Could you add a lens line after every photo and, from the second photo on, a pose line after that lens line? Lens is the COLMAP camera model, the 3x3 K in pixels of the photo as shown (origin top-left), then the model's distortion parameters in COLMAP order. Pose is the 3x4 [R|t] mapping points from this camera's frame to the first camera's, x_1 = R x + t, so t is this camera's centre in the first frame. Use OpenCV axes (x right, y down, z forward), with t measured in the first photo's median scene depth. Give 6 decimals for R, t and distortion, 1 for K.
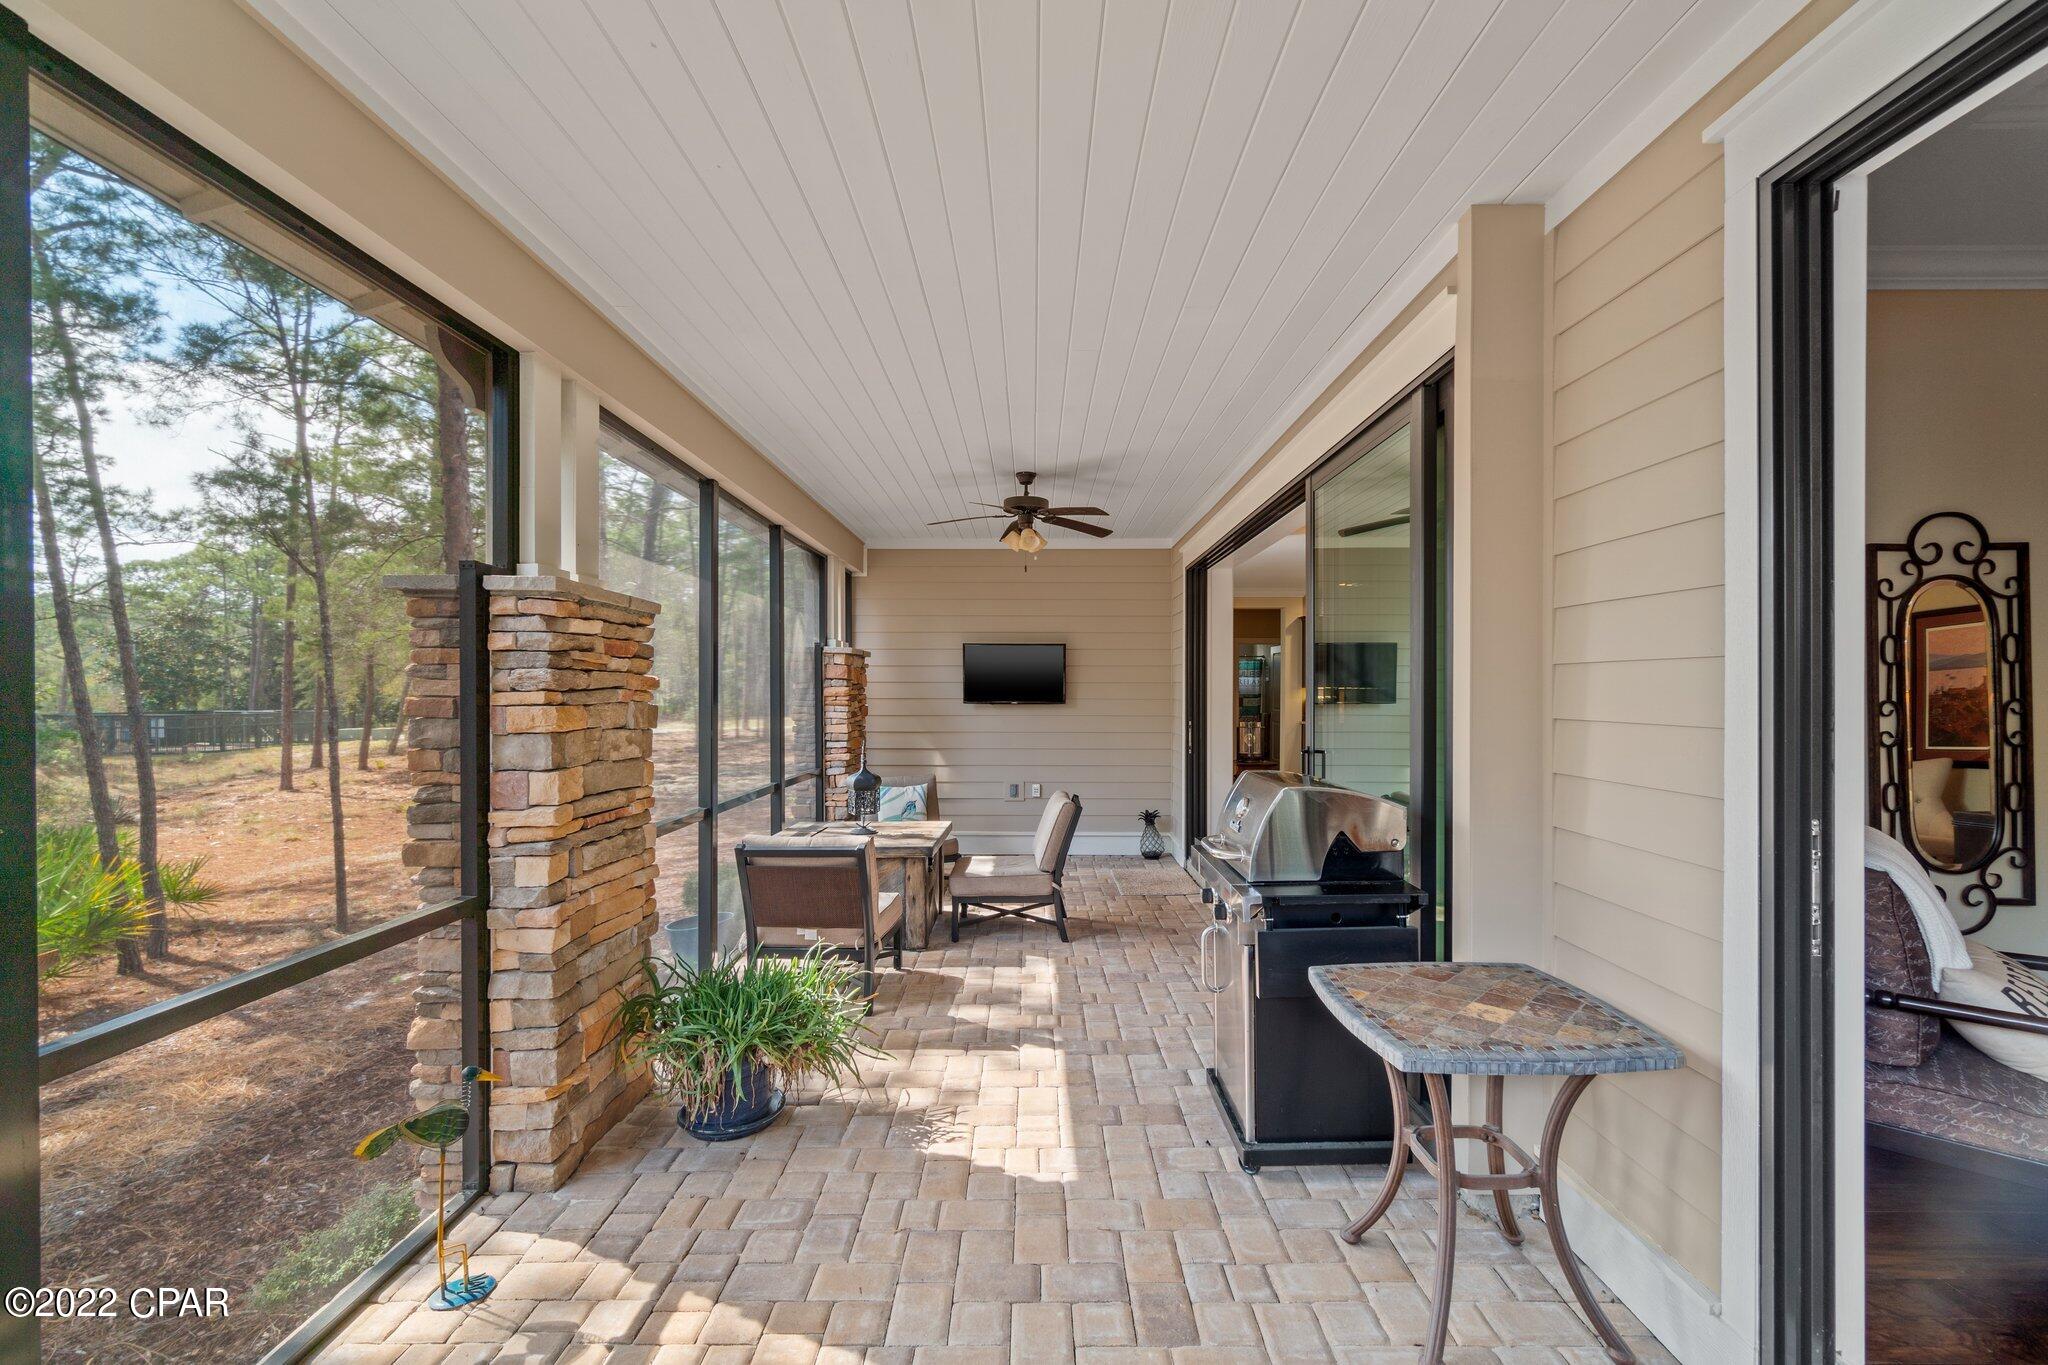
lens RADIAL K [[879.3, 0, 1024.9], [0, 879.3, 691.2], [0, 0, 1]] dist [-0.005662, 0.000421]
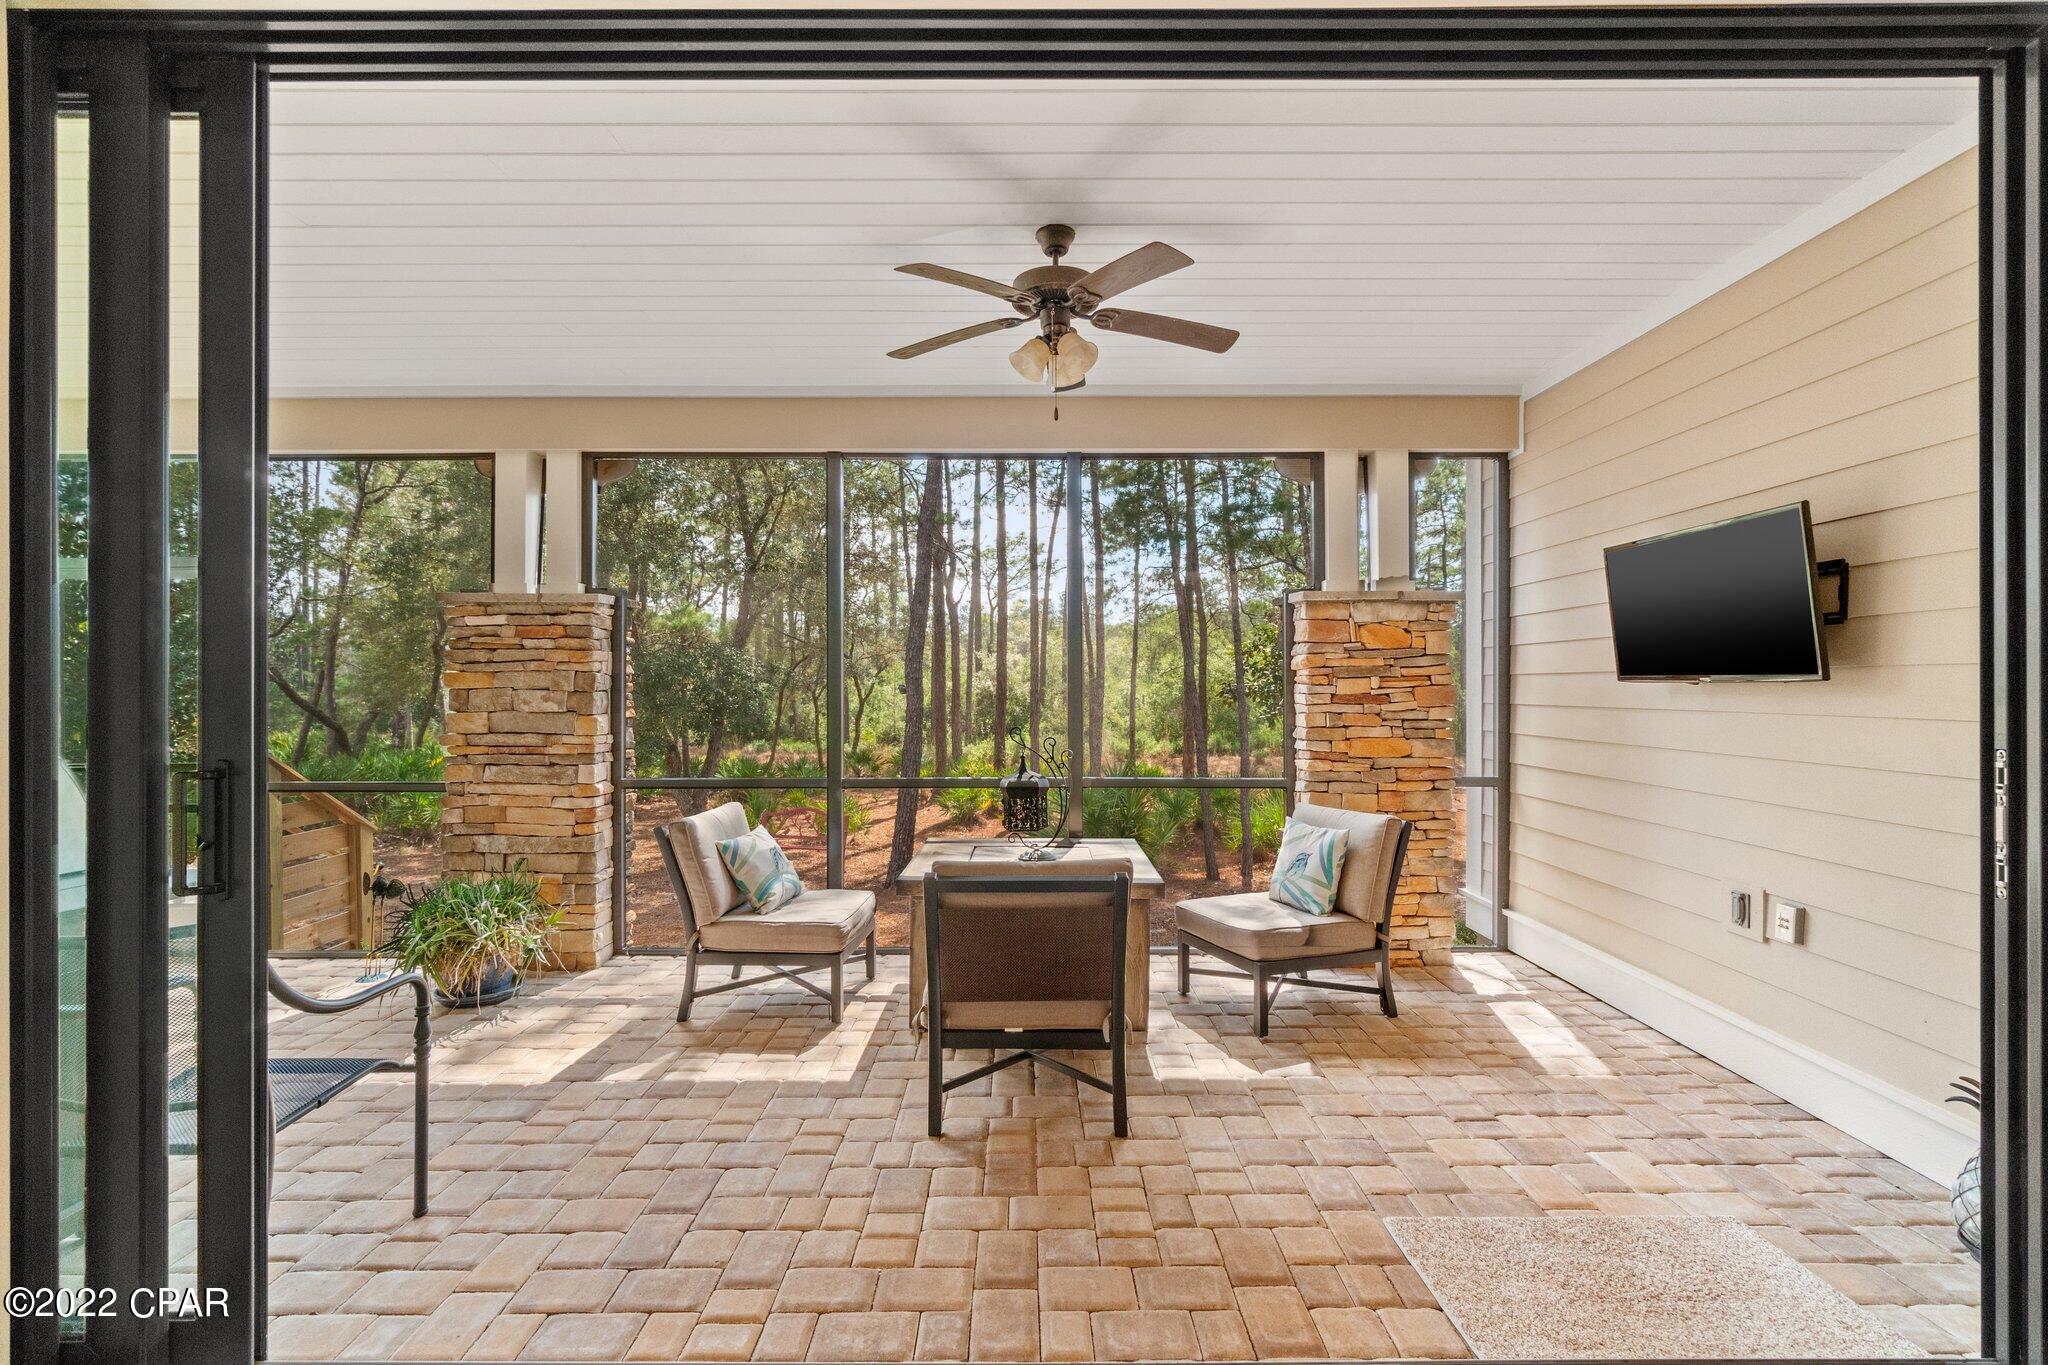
lens RADIAL K [[908.8, 0, 1029.4], [0, 908.8, 682.7], [0, 0, 1]] dist [0.000404, -0.000357]
pose [[0.019735, 0.008458, -0.999769, 1.014256], [0.002875, 0.999960, 0.008516, 0.022058], [0.999801, -0.003042, 0.019710, 1.788015]]
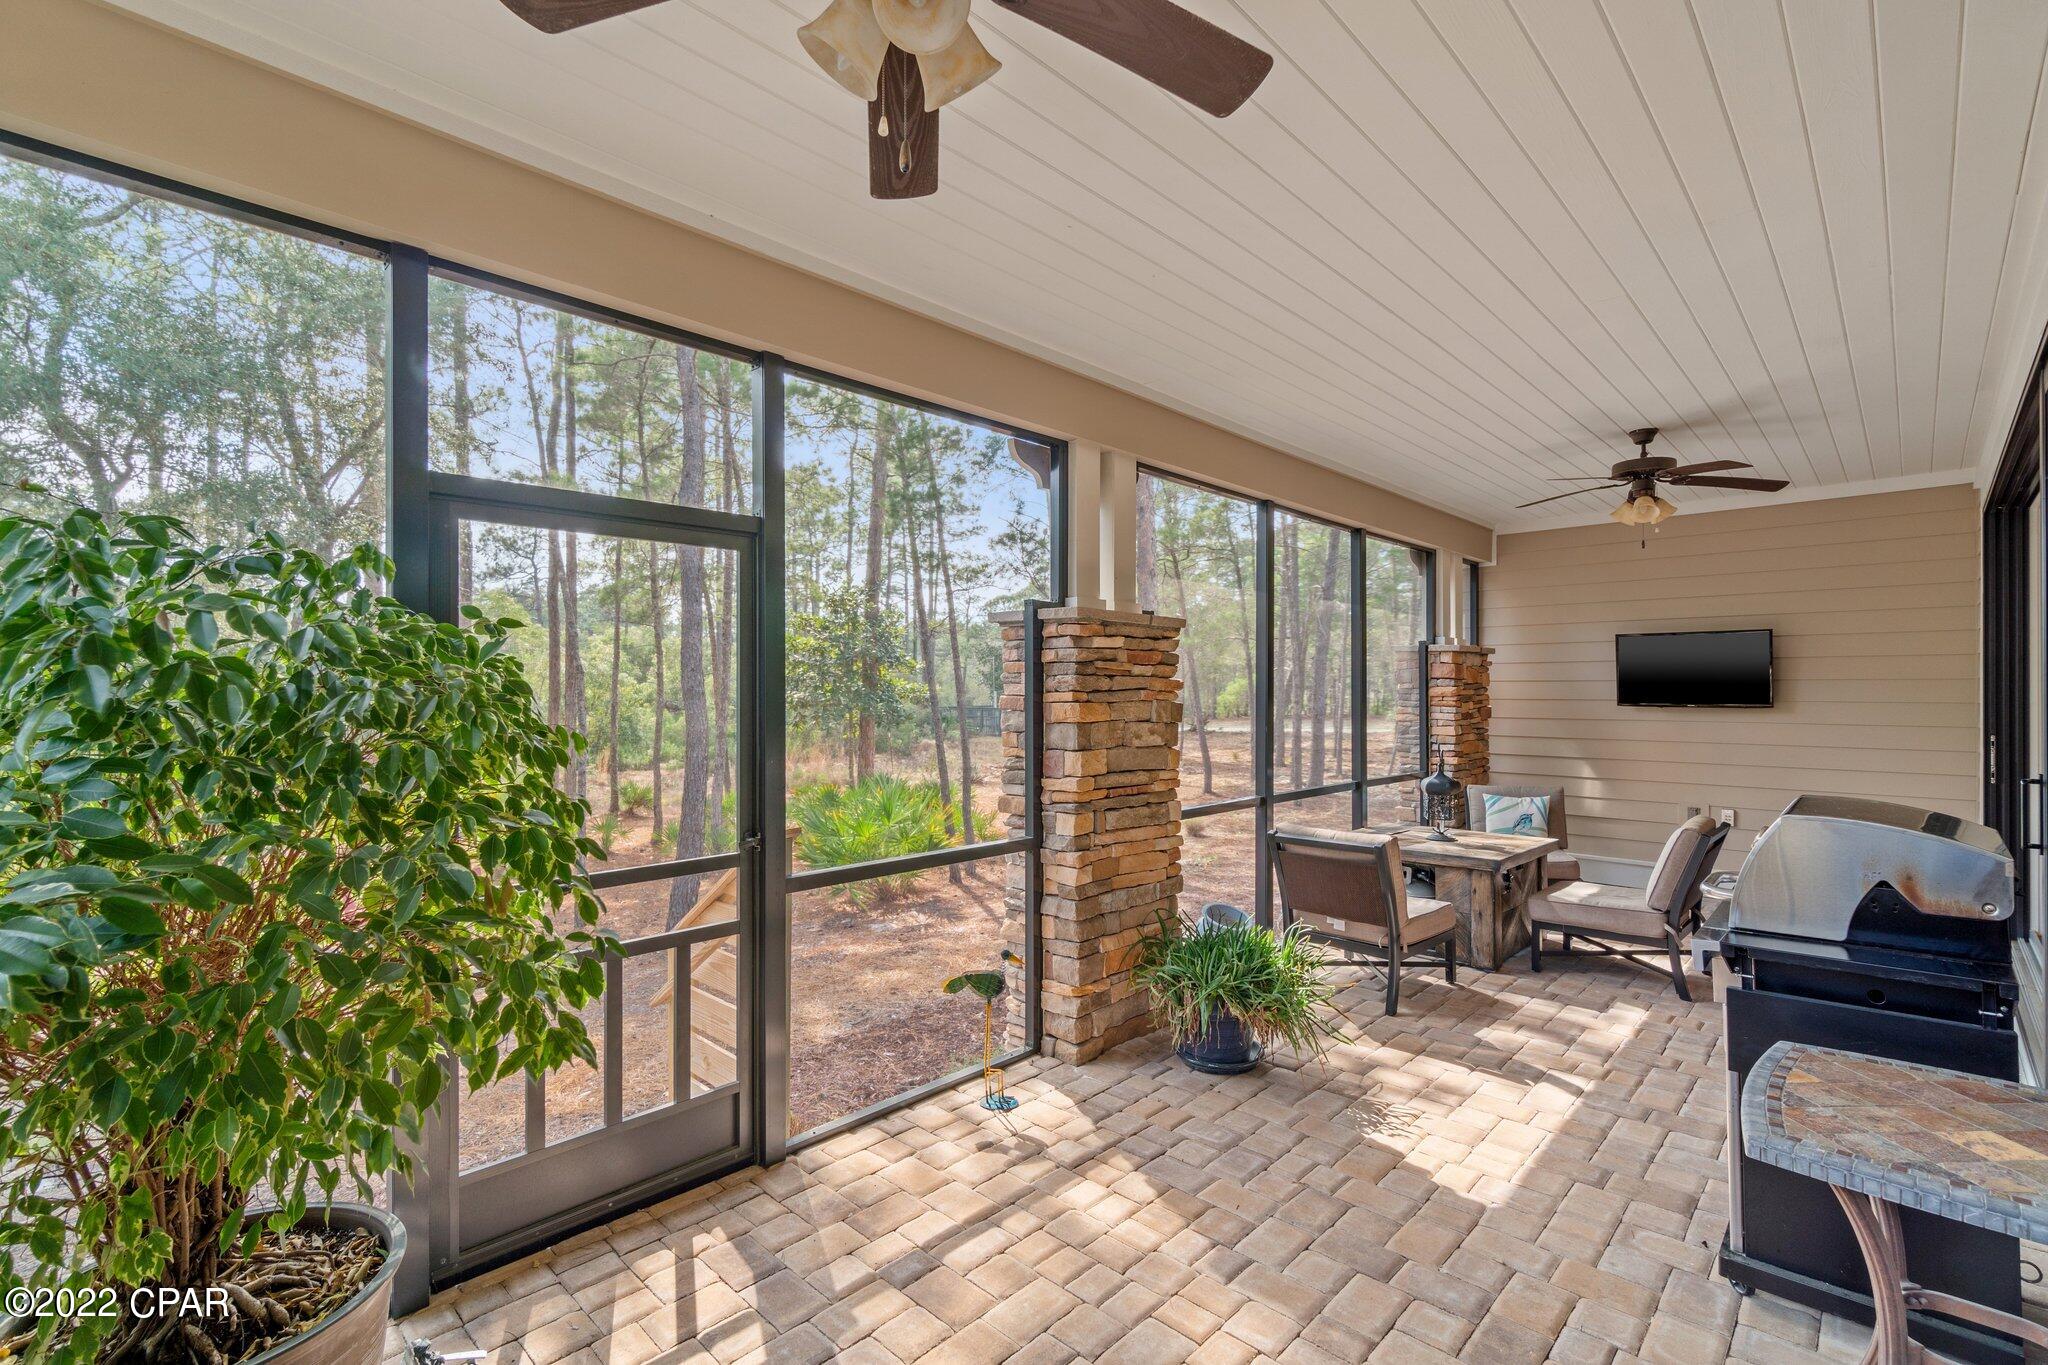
lens RADIAL K [[908.8, 0, 1029.4], [0, 908.8, 682.7], [0, 0, 1]] dist [0.000404, -0.000357]
pose [[0.721779, -0.006780, -0.692091, 0.325314], [0.000477, 0.999957, -0.009299, -0.000899], [0.692124, 0.006382, 0.721751, -0.047764]]
